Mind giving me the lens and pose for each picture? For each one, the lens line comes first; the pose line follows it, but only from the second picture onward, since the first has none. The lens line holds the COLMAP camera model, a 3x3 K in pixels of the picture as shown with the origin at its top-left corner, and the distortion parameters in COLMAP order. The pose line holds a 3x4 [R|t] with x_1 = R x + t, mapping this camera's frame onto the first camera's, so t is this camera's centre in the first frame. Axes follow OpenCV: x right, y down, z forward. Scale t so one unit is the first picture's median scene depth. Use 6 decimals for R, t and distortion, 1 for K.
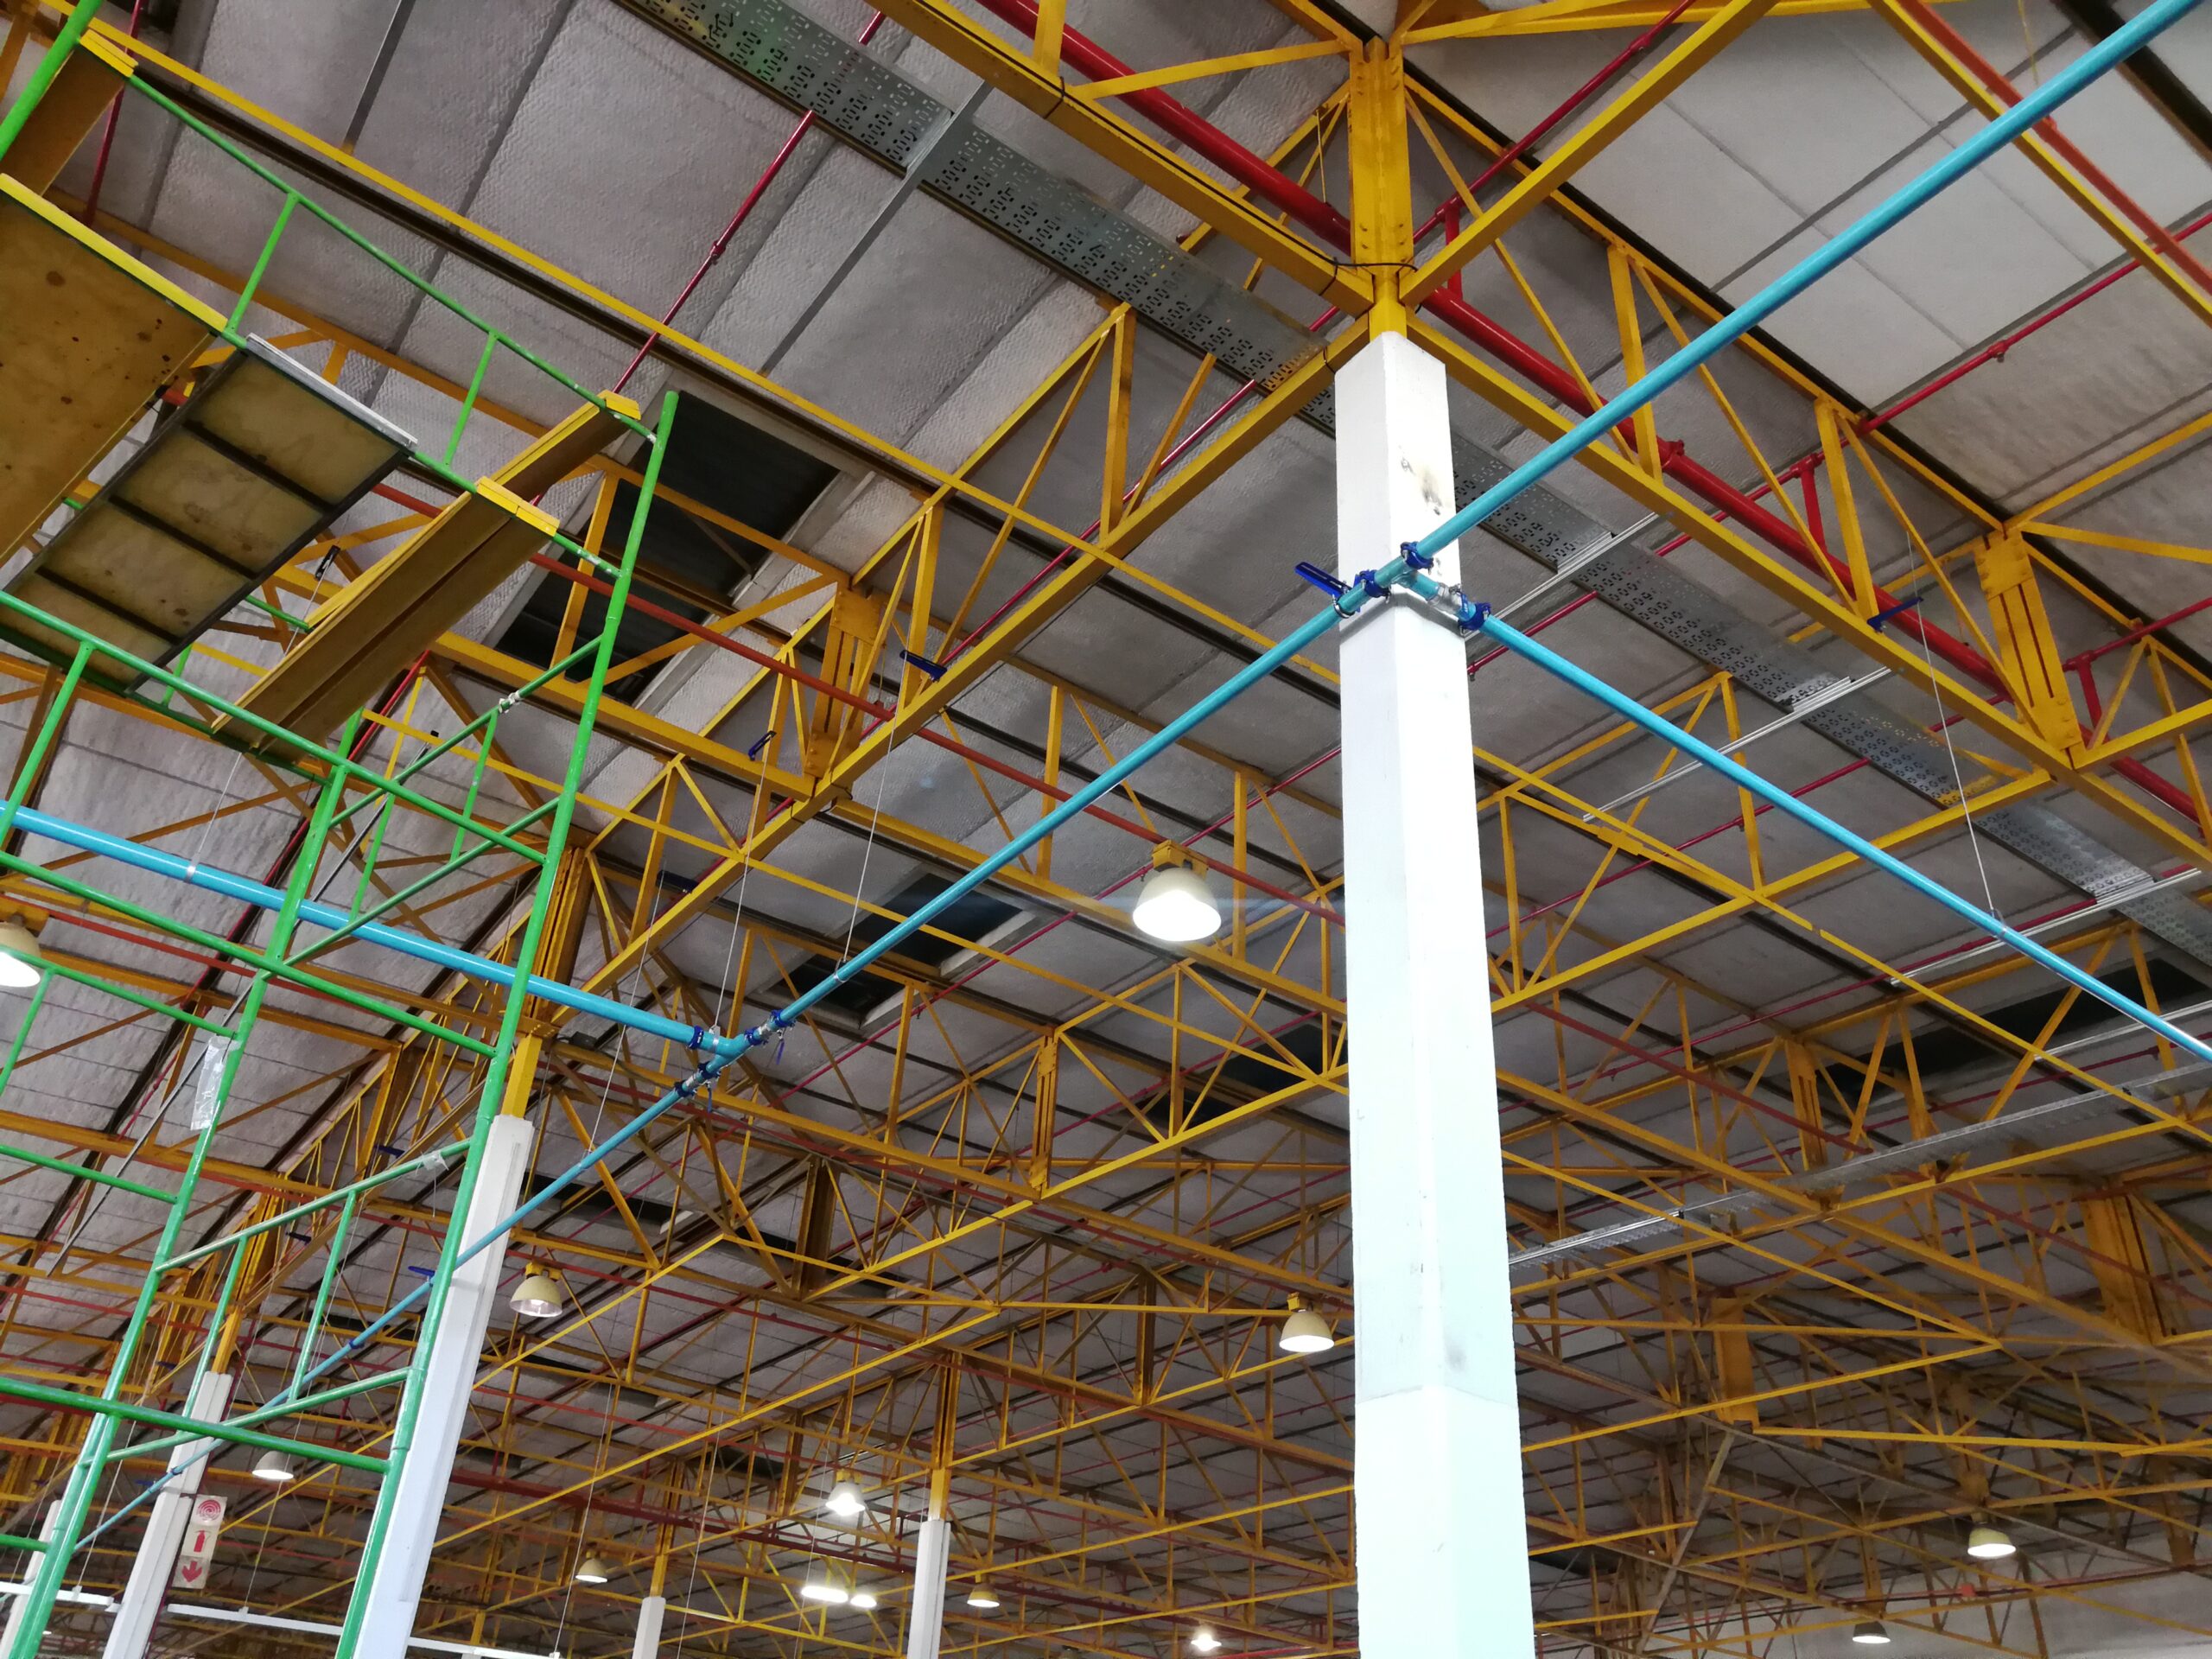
lens RADIAL K [[1766.5, 0, 1107.2], [0, 1766.5, 822.8], [0, 0, 1]] dist [-0.008647, 0.058708]
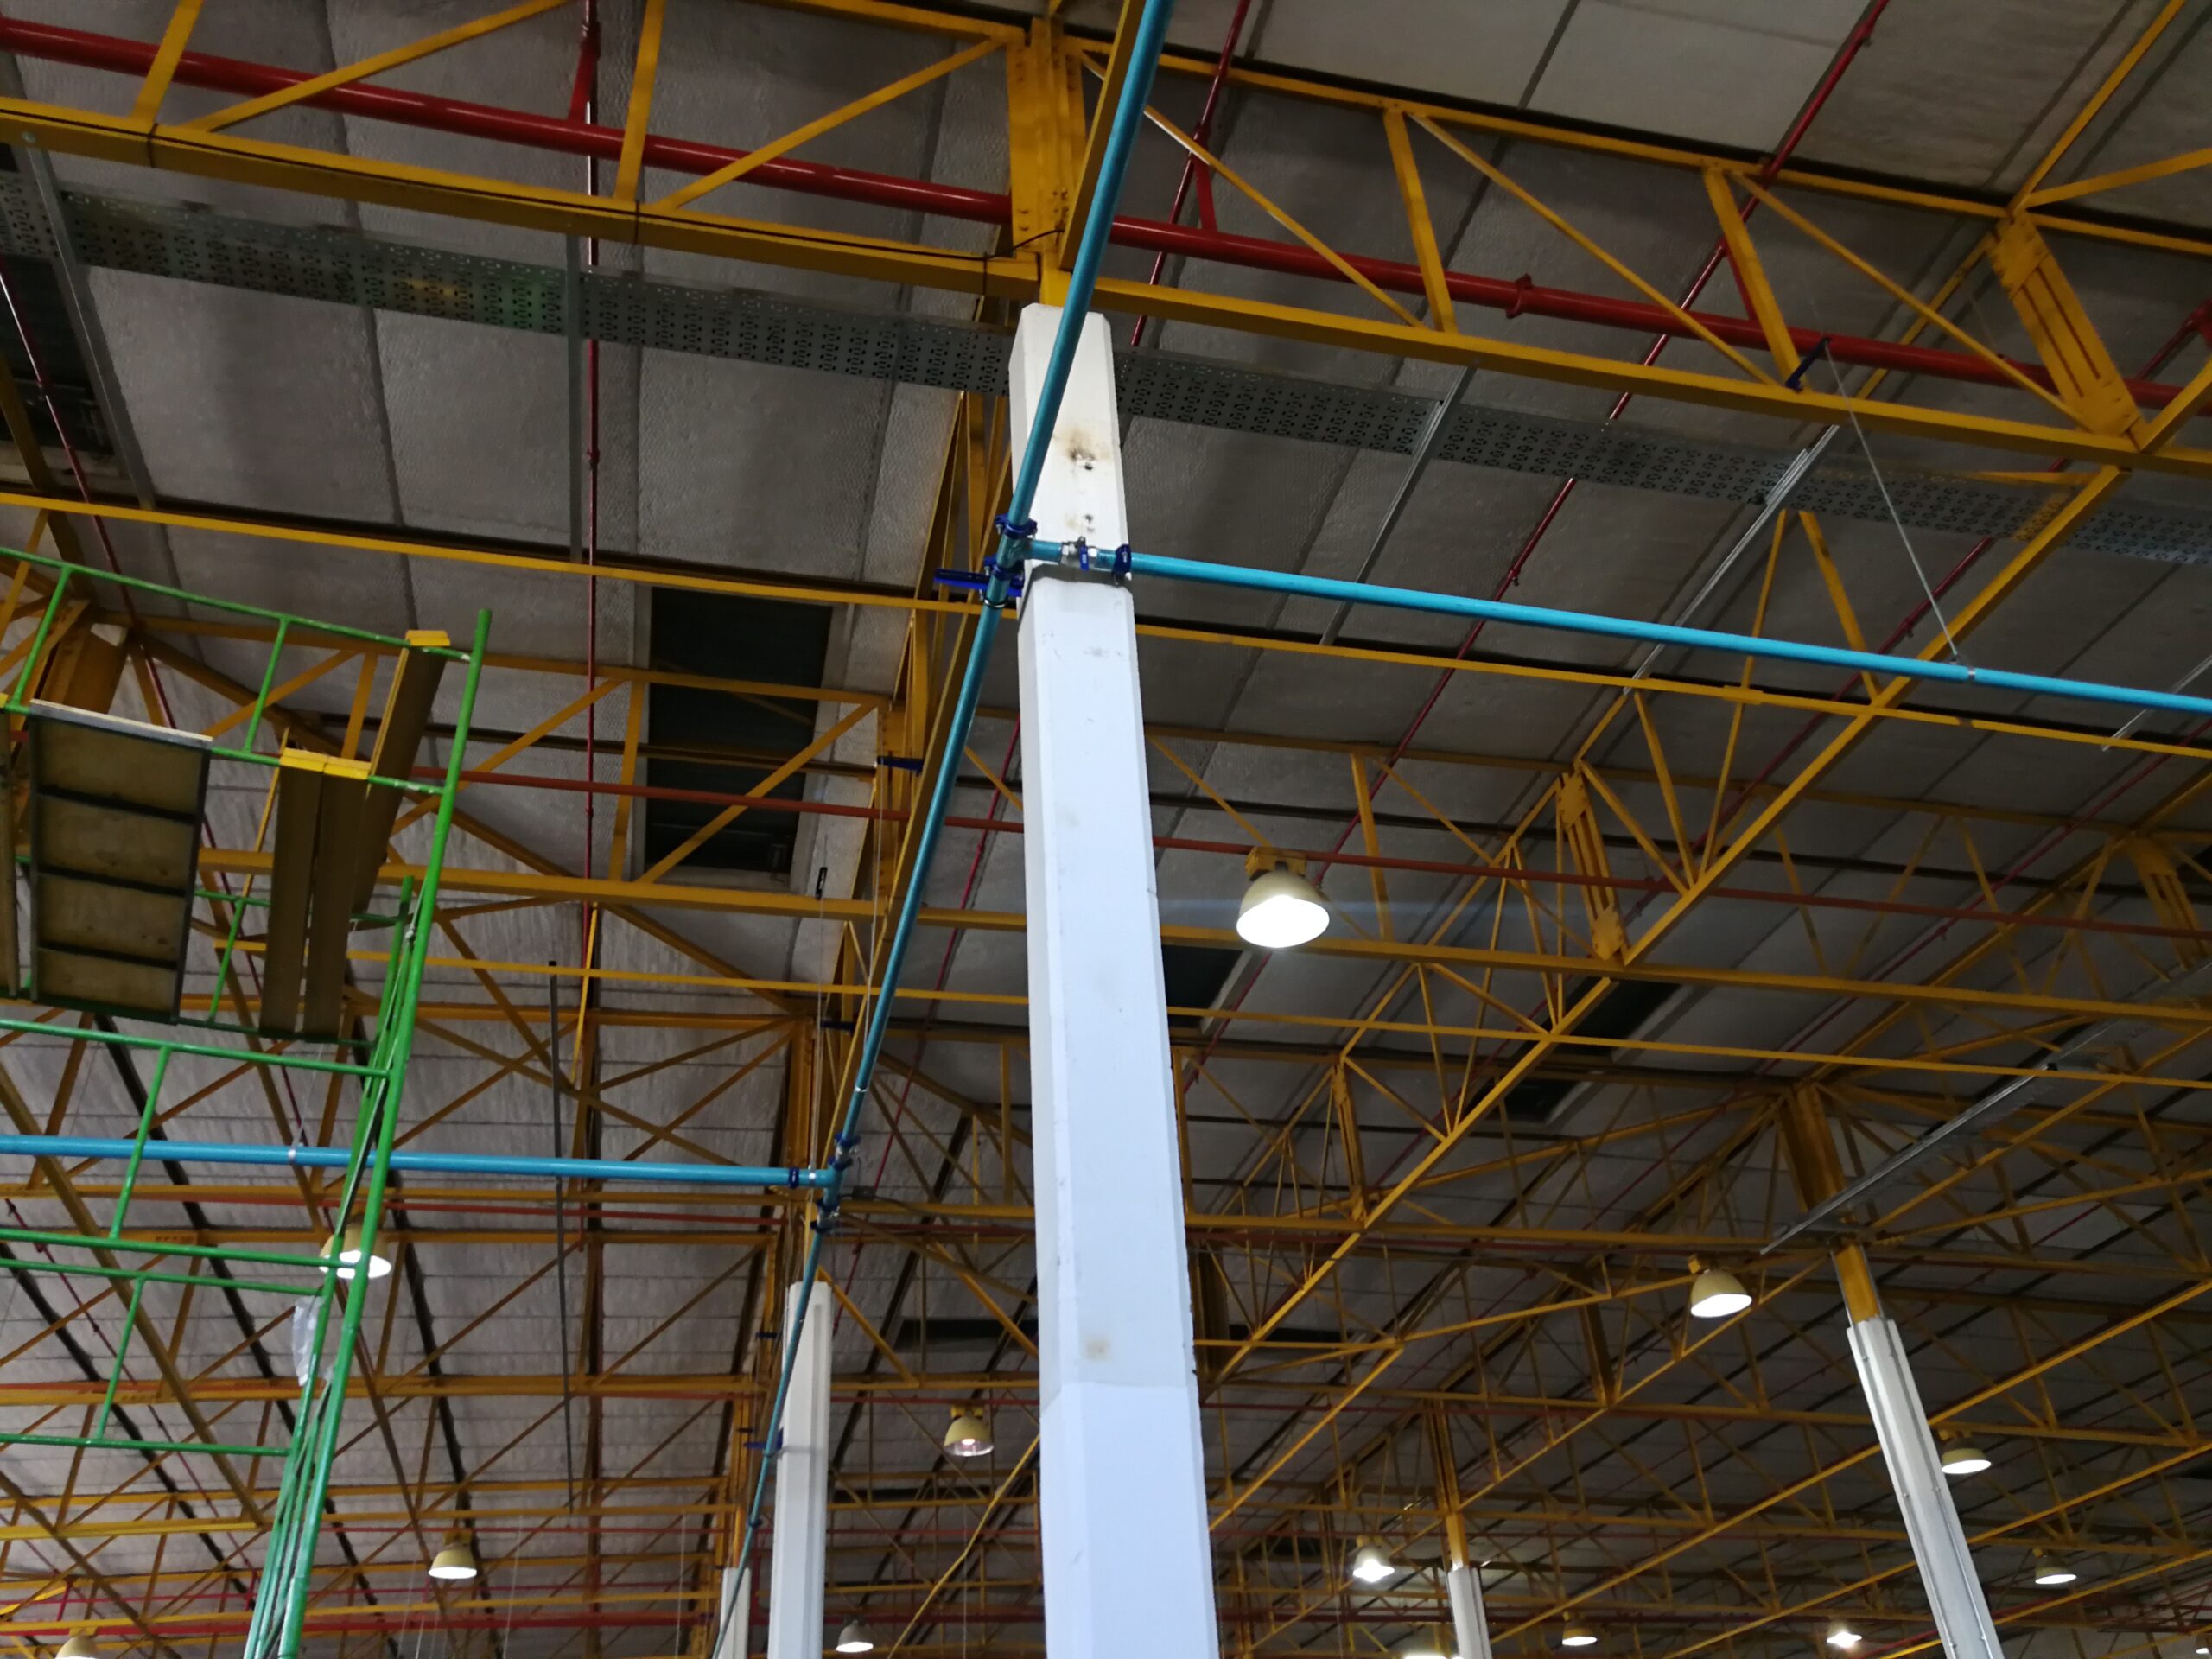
lens RADIAL K [[1766.5, 0, 1108.6], [0, 1766.5, 836.0], [0, 0, 1]] dist [-0.008647, 0.058708]
pose [[0.917450, -0.305538, -0.254816, 0.151524], [0.298329, 0.952075, -0.067474, 0.032577], [0.263220, -0.014115, 0.964632, 0.031011]]
